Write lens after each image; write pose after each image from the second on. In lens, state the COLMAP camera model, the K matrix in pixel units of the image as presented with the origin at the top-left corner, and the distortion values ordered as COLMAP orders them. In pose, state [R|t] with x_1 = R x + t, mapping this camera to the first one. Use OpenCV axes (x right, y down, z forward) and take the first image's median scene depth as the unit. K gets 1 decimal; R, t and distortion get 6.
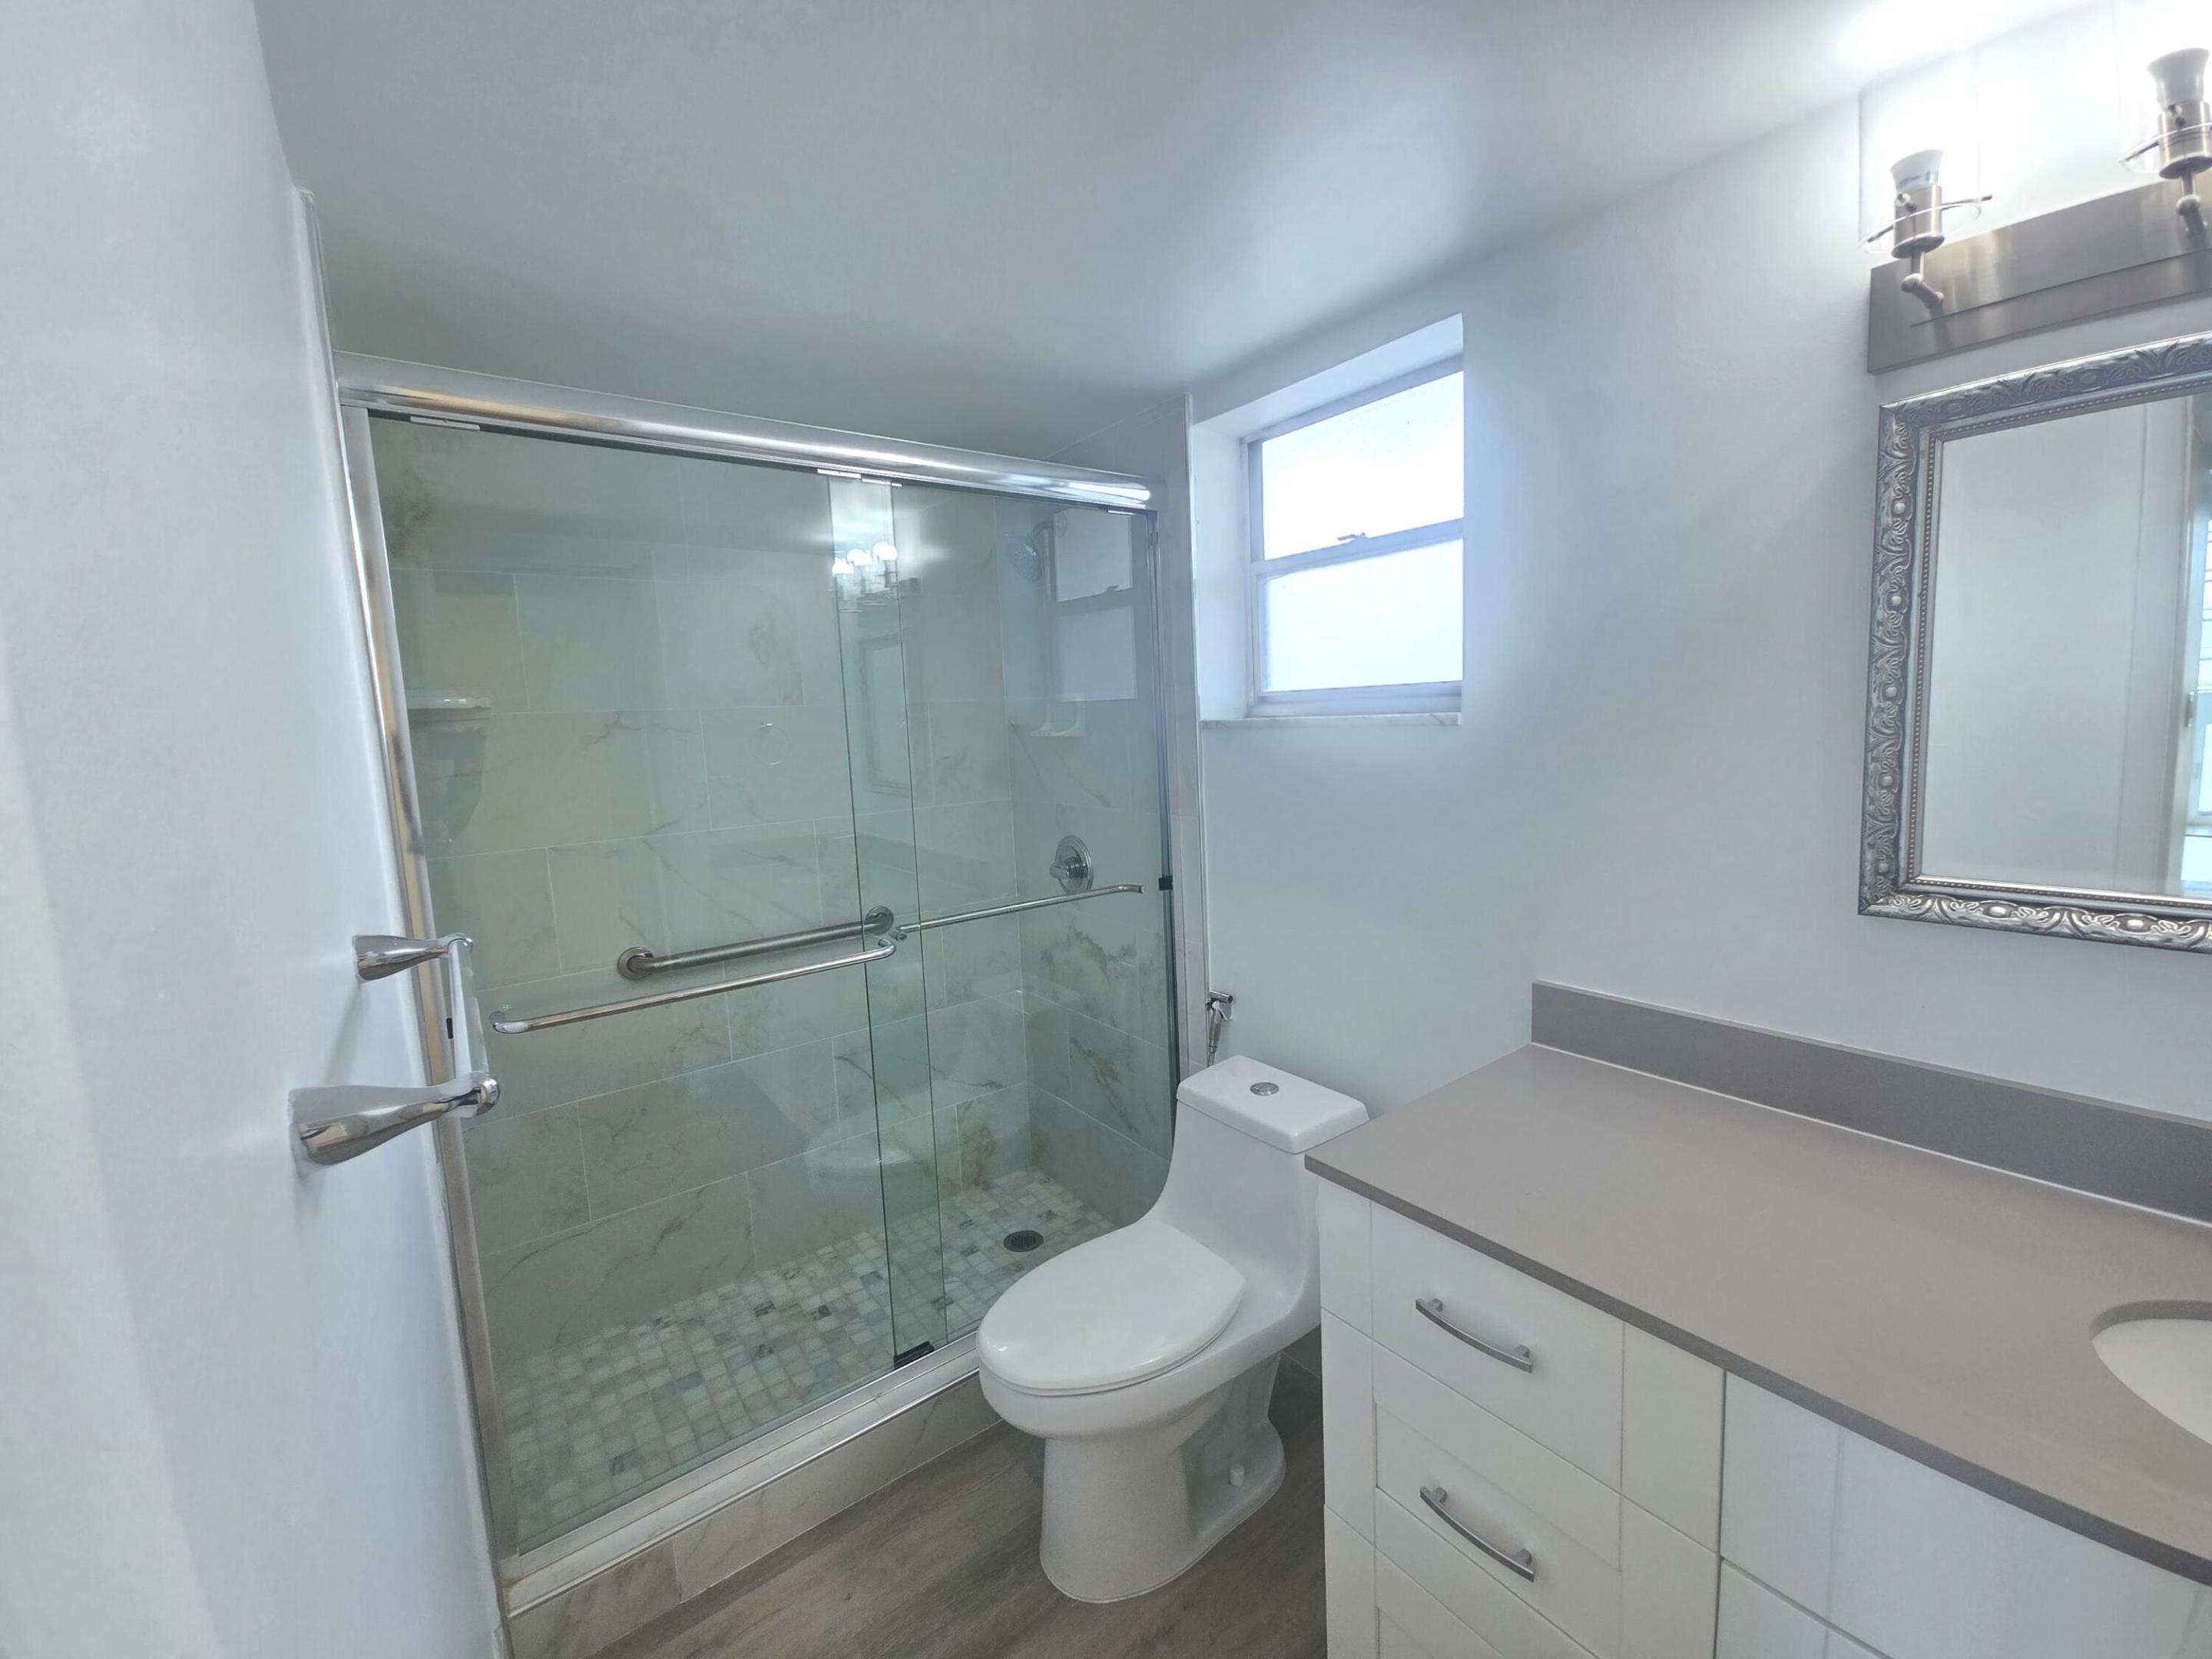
lens RADIAL K [[897.2, 0, 1114.4], [0, 897.2, 818.3], [0, 0, 1]] dist [-0.006851, -0.000314]
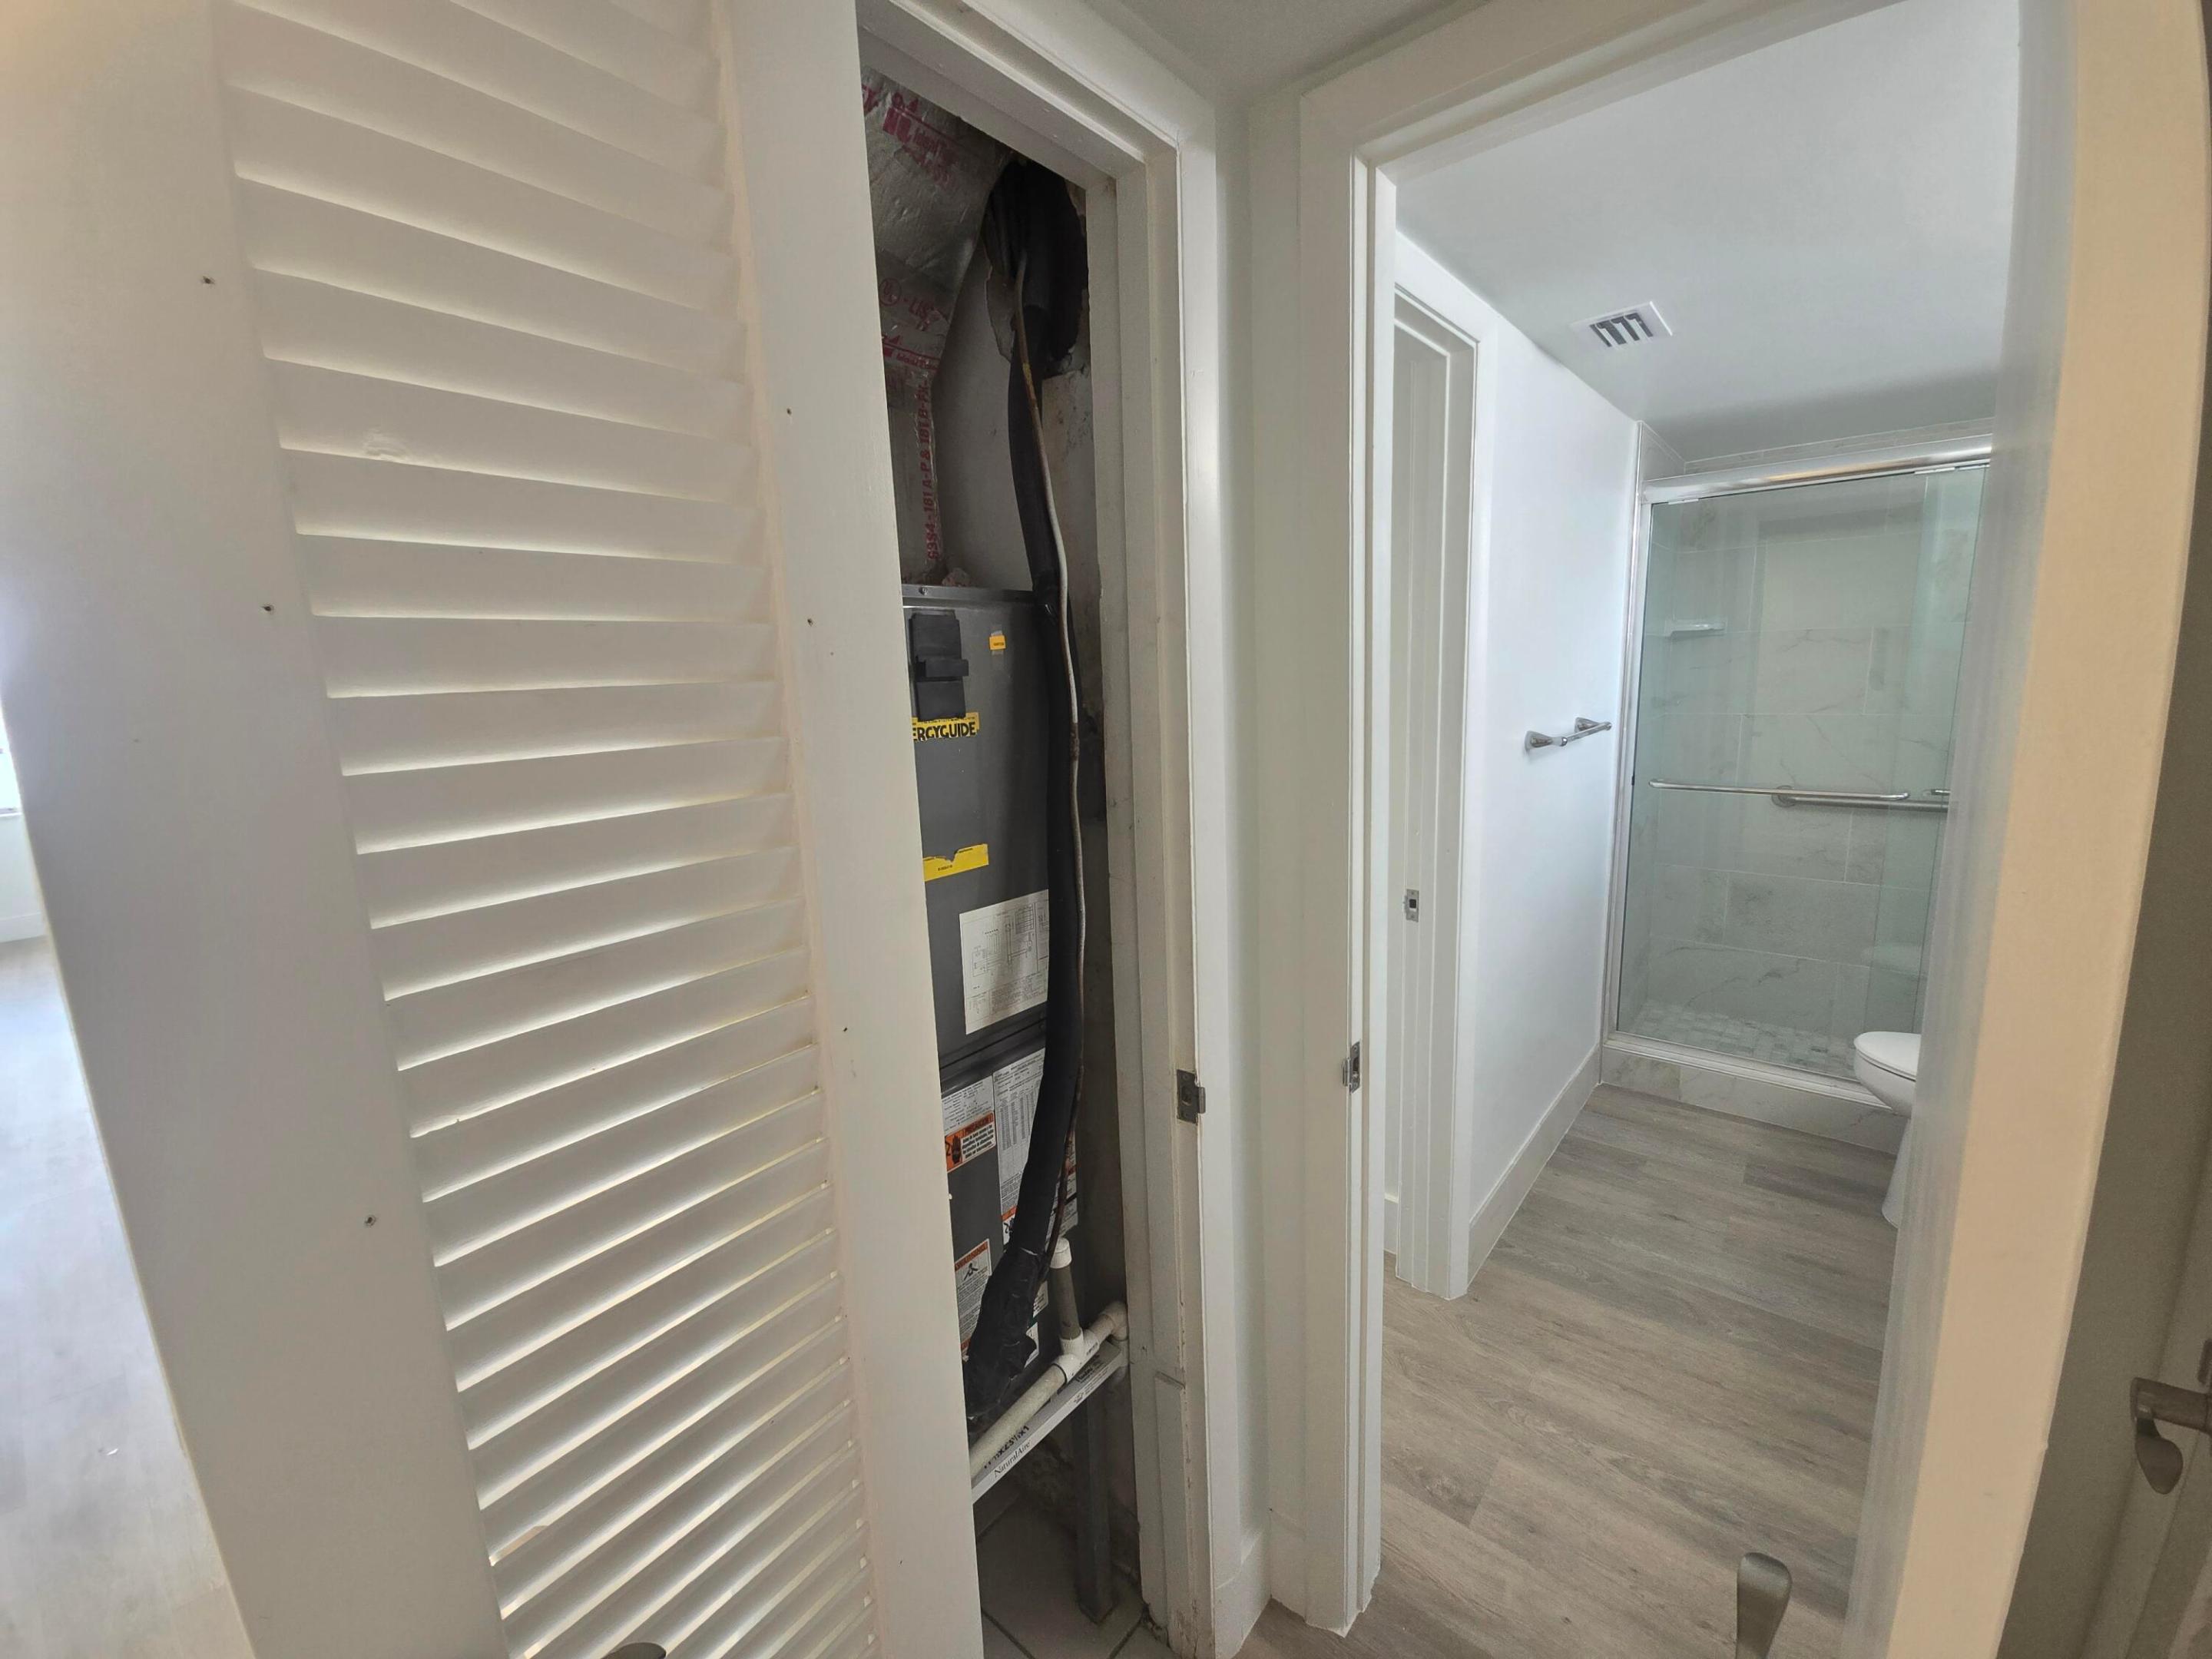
lens RADIAL K [[895.8, 0, 1115.9], [0, 895.8, 824.9], [0, 0, 1]] dist [-0.004506, -0.000209]
pose [[0.220768, 0.200741, -0.954445, 0.785495], [-0.089274, 0.978641, 0.185180, 0.033560], [0.971232, 0.044325, 0.233974, -0.541276]]
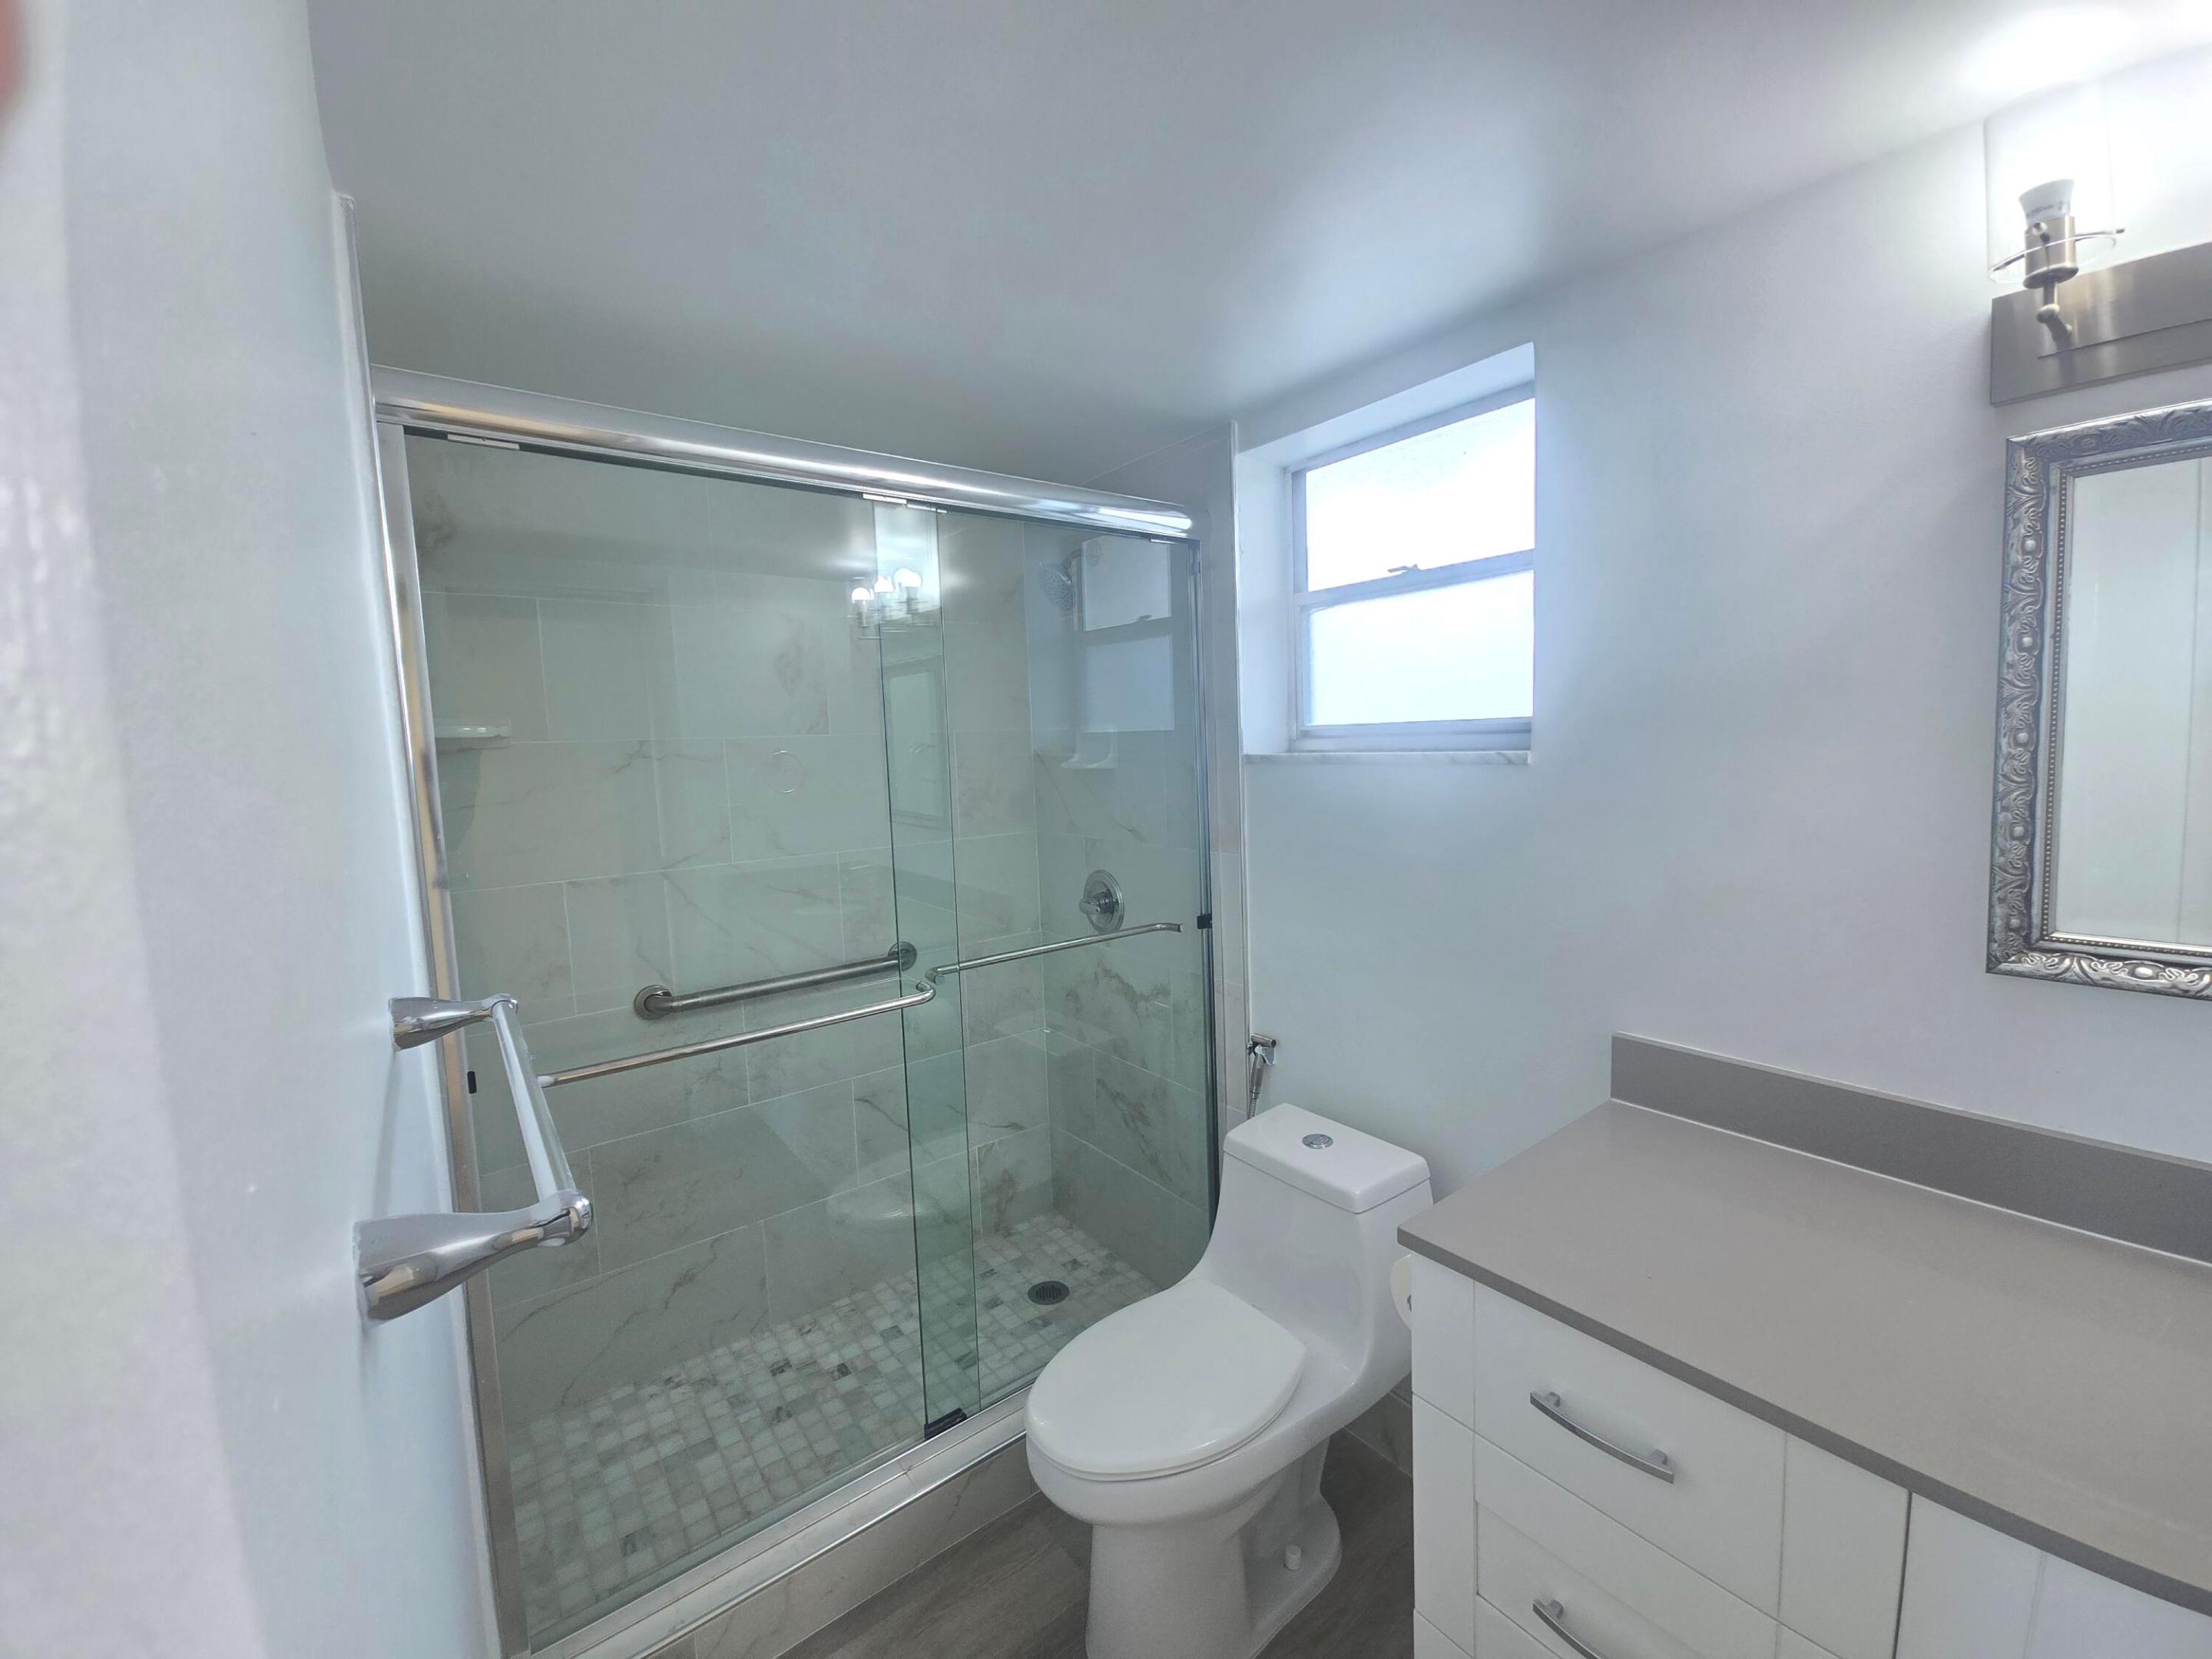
lens RADIAL K [[895.7, 0, 1116.2], [0, 895.7, 819.0], [0, 0, 1]] dist [-0.006235, -0.000521]
pose [[0.999944, 0.006966, 0.008009, -0.054712], [-0.006744, 0.999603, -0.027371, -0.013146], [-0.008196, 0.027315, 0.999593, 0.037974]]
